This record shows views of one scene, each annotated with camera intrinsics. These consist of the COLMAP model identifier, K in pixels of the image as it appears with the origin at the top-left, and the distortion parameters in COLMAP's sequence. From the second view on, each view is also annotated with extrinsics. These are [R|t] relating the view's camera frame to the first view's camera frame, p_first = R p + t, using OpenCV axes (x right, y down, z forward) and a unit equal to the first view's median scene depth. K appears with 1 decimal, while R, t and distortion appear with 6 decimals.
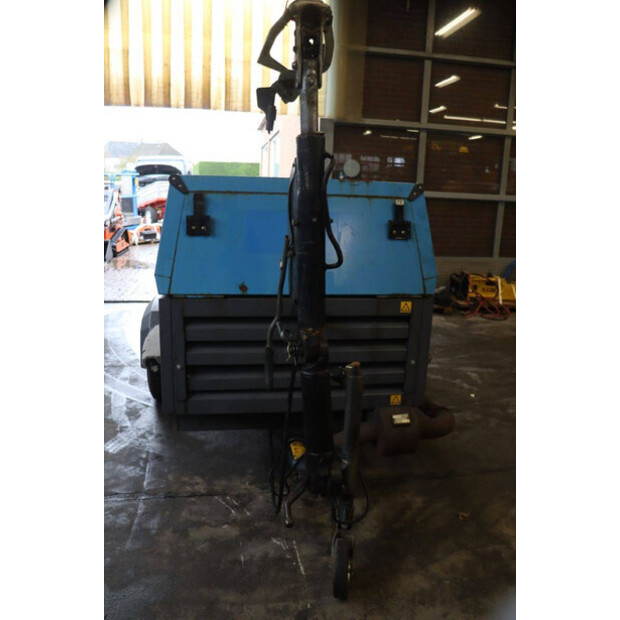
lens RADIAL K [[512.9, 0, 310.0], [0, 512.9, 310.0], [0, 0, 1]] dist [-0.187509, 0.193105]
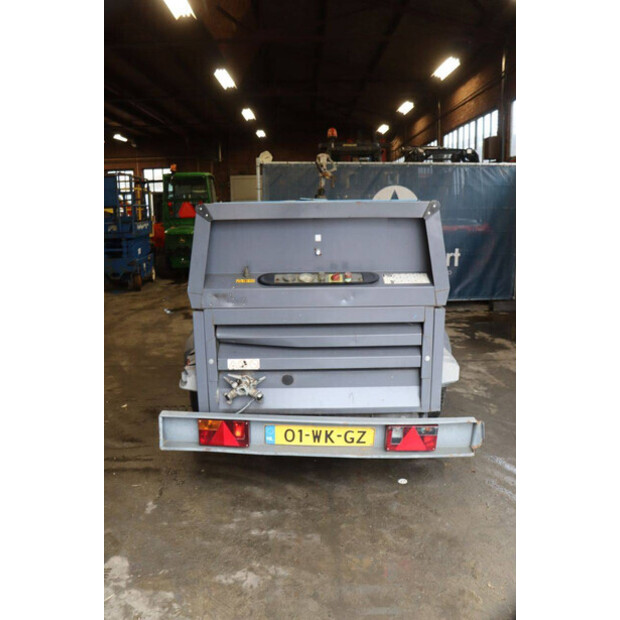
lens RADIAL K [[512.9, 0, 310.0], [0, 512.9, 310.0], [0, 0, 1]] dist [-0.187509, 0.193105]
pose [[-0.987875, -0.051080, 0.146606, -0.318401], [0.018579, 0.898640, 0.438294, -0.740924], [-0.154135, 0.435703, -0.886795, 2.920665]]
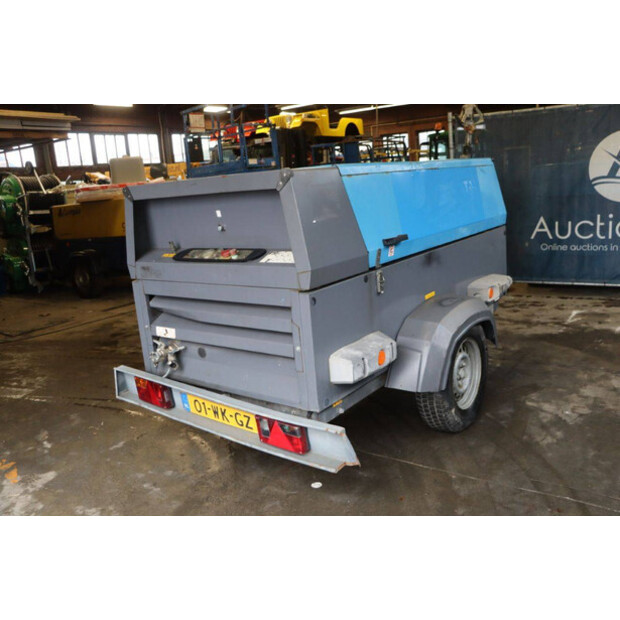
lens RADIAL K [[552.9, 0, 310.0], [0, 552.9, 310.0], [0, 0, 1]] dist [-0.141306, 0.194885]
pose [[-0.705385, -0.137165, 0.695426, -1.127551], [0.228268, 0.884875, 0.406068, -0.650372], [-0.671063, 0.445177, -0.592867, 2.538790]]
